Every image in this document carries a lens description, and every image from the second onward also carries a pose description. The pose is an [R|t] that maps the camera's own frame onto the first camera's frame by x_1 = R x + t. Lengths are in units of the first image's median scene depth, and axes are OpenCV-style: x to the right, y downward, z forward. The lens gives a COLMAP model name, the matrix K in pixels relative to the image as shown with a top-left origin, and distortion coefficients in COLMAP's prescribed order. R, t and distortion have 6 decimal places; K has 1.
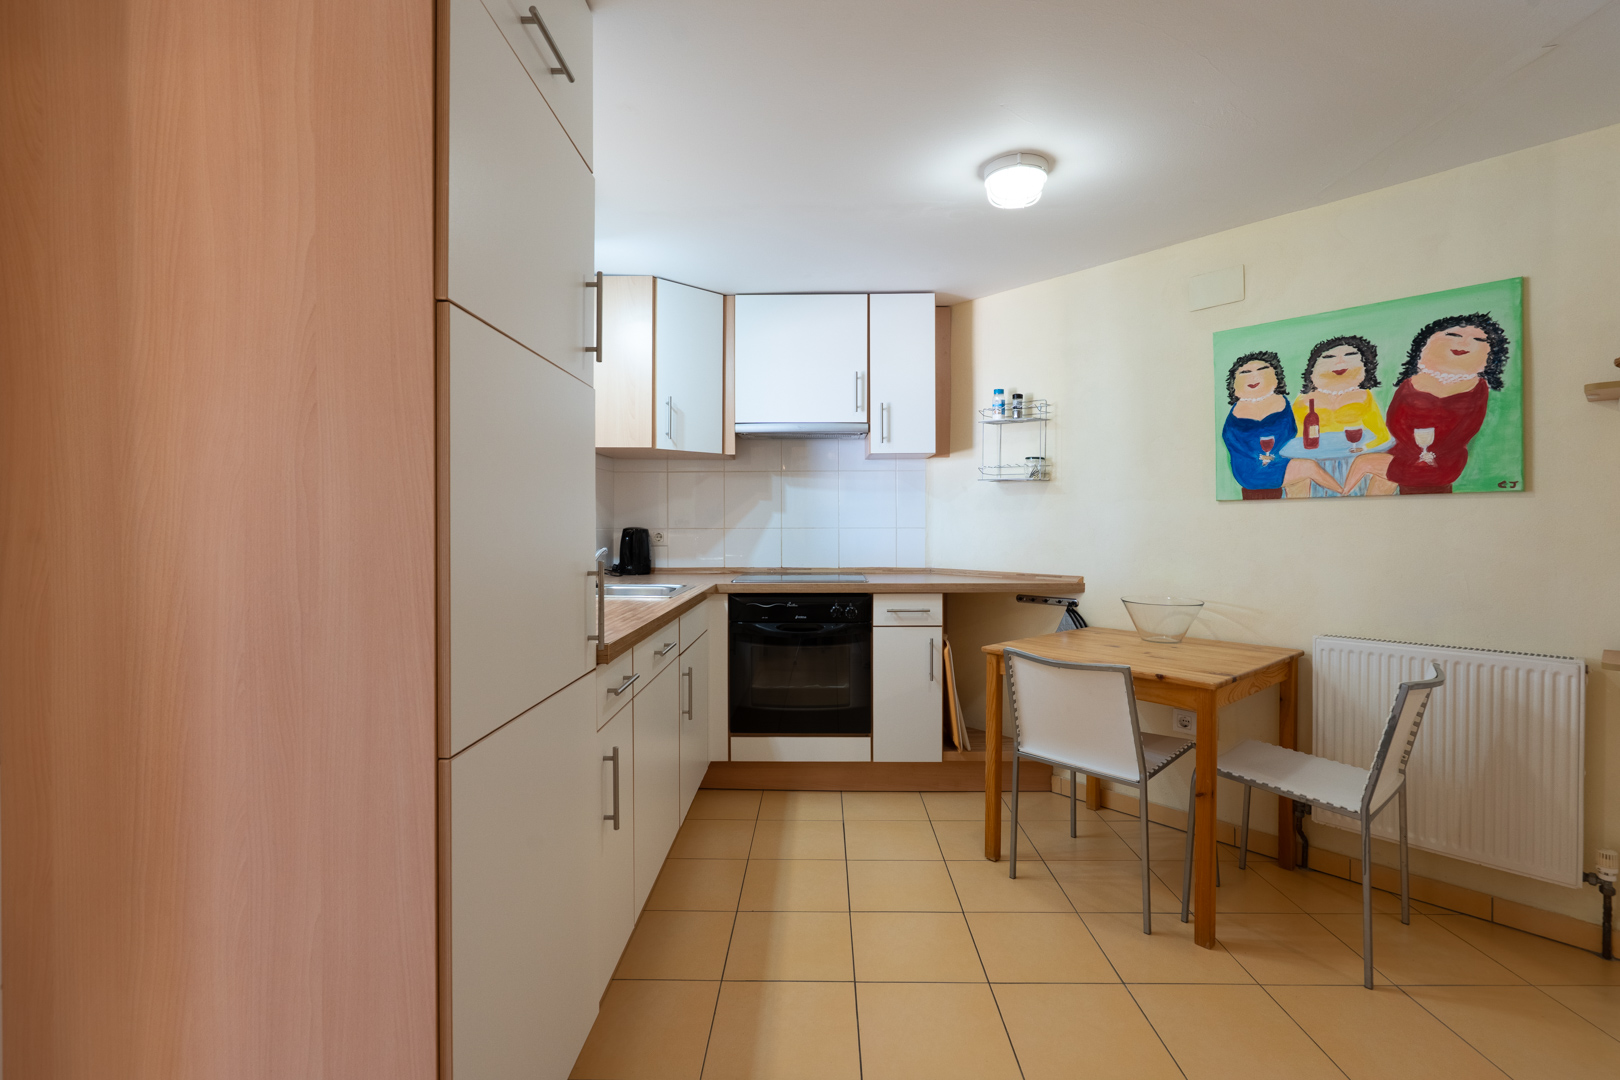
lens RADIAL K [[739.7, 0, 811.2], [0, 739.7, 531.4], [0, 0, 1]] dist [0.003617, -0.000746]
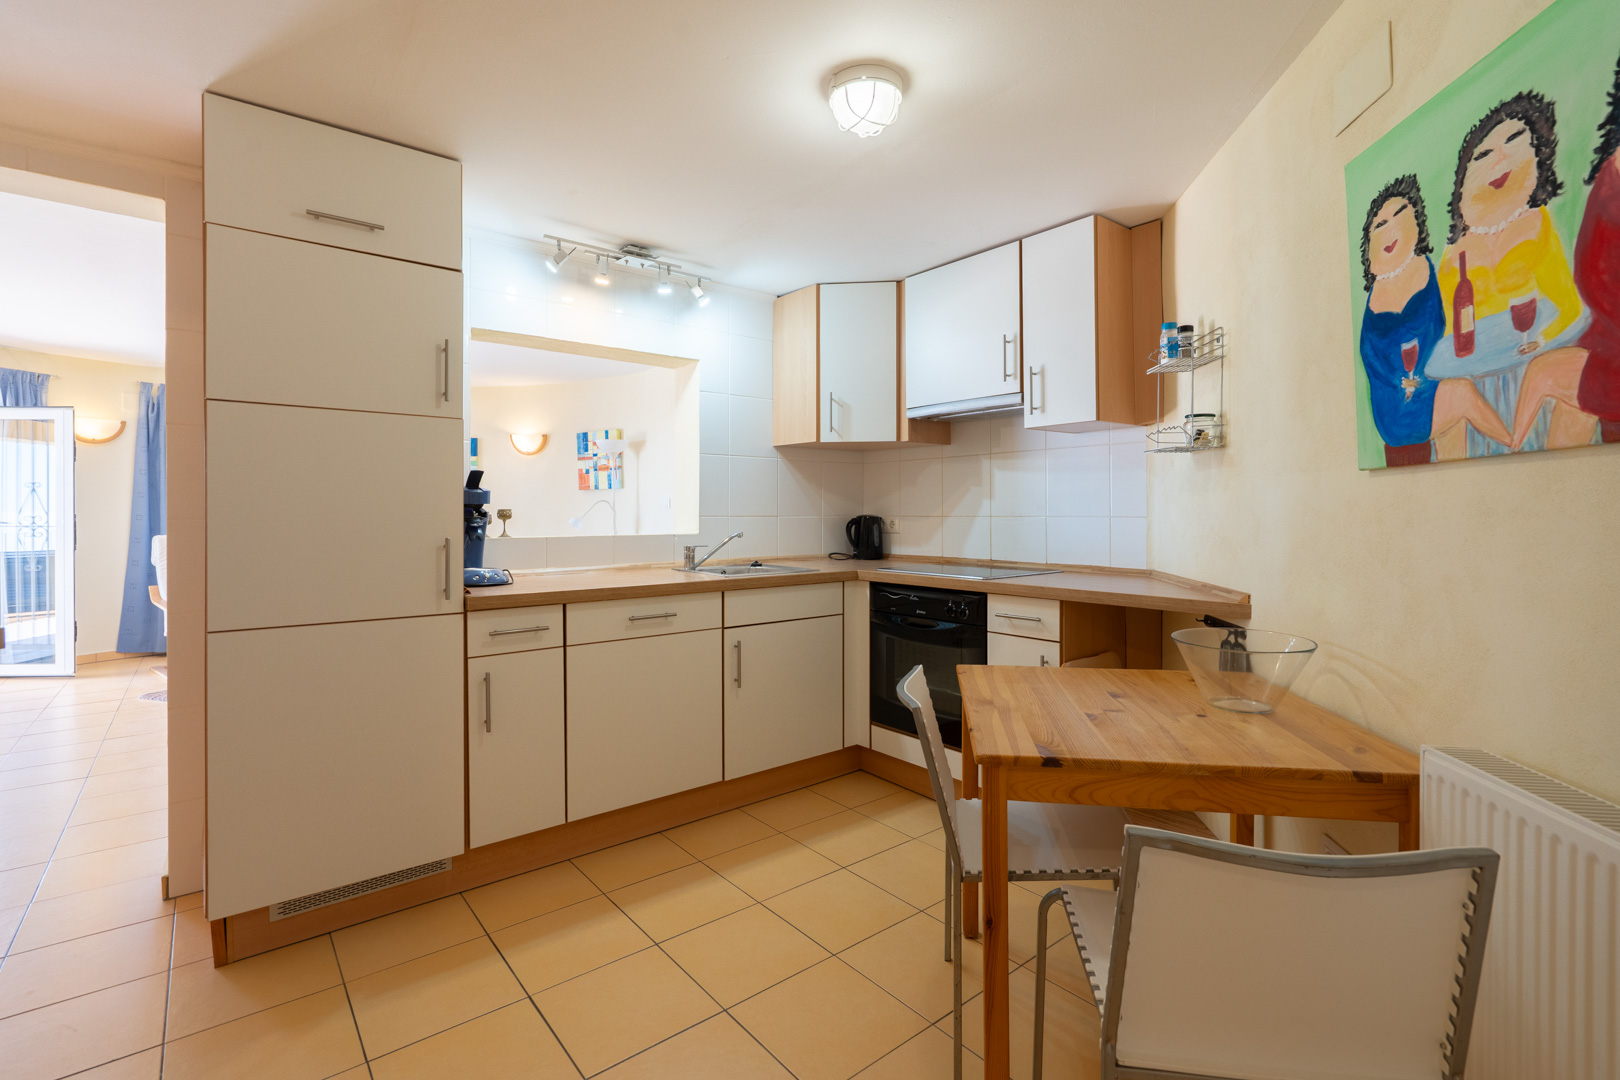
lens RADIAL K [[739.7, 0, 808.6], [0, 739.7, 515.6], [0, 0, 1]] dist [0.003617, -0.000746]
pose [[0.642886, 0.003624, -0.765953, 0.735084], [-0.005826, 0.999983, -0.000158, -0.005790], [0.765940, 0.004564, 0.642896, 0.352039]]
